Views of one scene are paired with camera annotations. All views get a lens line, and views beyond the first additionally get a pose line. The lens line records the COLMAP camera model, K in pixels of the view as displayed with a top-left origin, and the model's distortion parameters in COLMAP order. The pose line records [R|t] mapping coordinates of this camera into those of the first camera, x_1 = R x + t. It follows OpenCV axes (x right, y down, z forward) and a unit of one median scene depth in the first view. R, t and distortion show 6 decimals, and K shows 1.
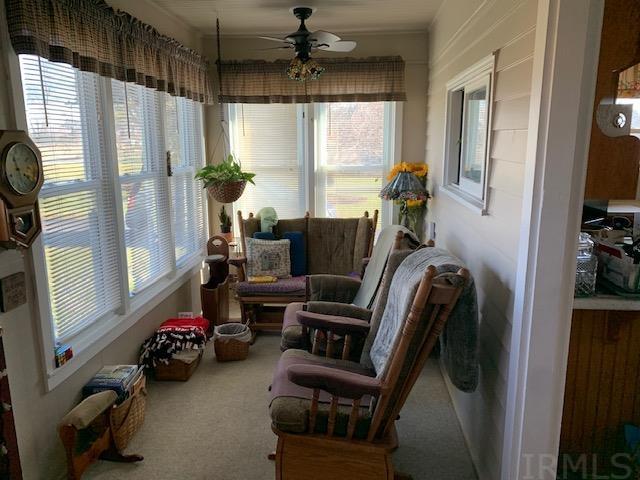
lens RADIAL K [[489.8, 0, 318.2], [0, 489.8, 238.3], [0, 0, 1]] dist [0.049729, -0.000233]
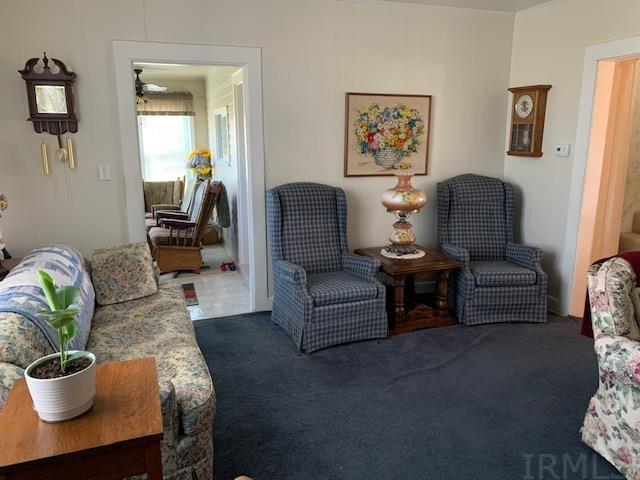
lens RADIAL K [[489.8, 0, 319.1], [0, 489.8, 241.7], [0, 0, 1]] dist [0.049729, -0.000233]
pose [[0.917712, -0.077422, 0.389629, -0.160274], [0.074002, 0.996974, 0.023805, 0.188837], [-0.390293, 0.006987, 0.920664, -0.921404]]
